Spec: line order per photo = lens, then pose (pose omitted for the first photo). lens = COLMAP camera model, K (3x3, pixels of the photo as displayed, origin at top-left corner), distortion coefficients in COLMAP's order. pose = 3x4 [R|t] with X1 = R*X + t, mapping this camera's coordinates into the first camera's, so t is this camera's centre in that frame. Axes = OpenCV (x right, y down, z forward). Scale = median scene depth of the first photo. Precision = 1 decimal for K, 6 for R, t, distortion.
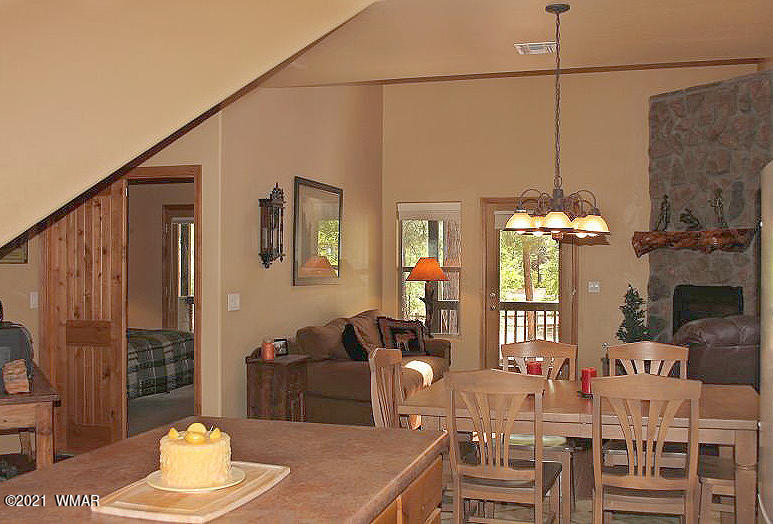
lens RADIAL K [[814.6, 0, 386.5], [0, 814.6, 262.0], [0, 0, 1]] dist [-0.140733, 0.174567]
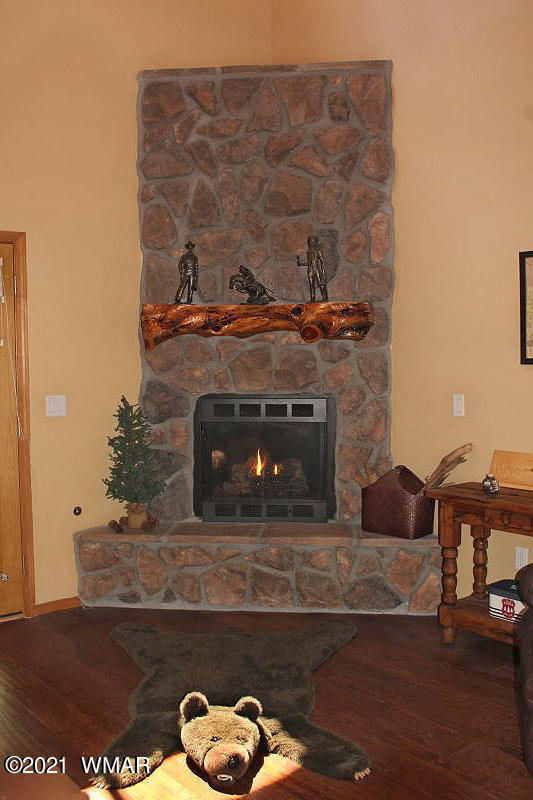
lens RADIAL K [[835.0, 0, 266.5], [0, 835.0, 400.0], [0, 0, 1]] dist [-0.131689, 0.192595]
pose [[0.563879, -0.057078, 0.823883, -0.127508], [0.009257, 0.997983, 0.062805, -0.006366], [-0.825806, -0.027788, 0.563269, 0.617603]]
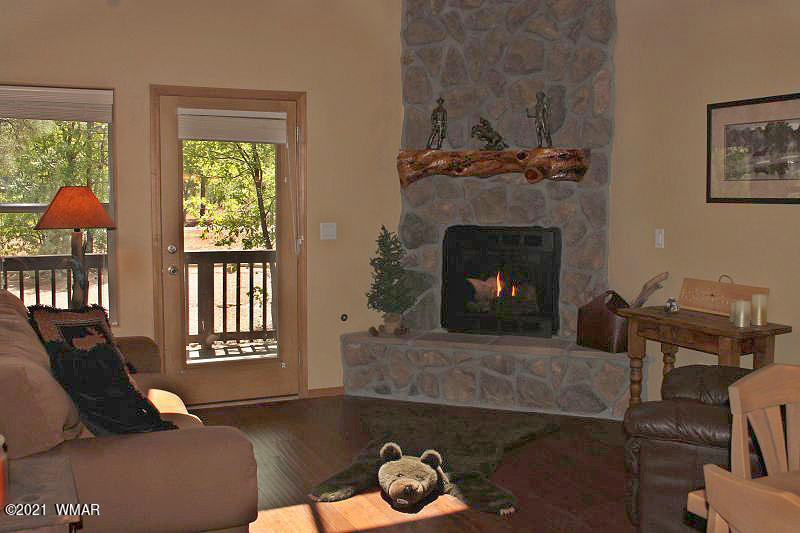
lens RADIAL K [[835.0, 0, 400.0], [0, 835.0, 266.5], [0, 0, 1]] dist [-0.131689, 0.192595]
pose [[0.750218, -0.056005, 0.658814, -0.166315], [-0.002454, 0.996163, 0.087477, -0.000309], [-0.661186, -0.067244, 0.747203, 0.478161]]
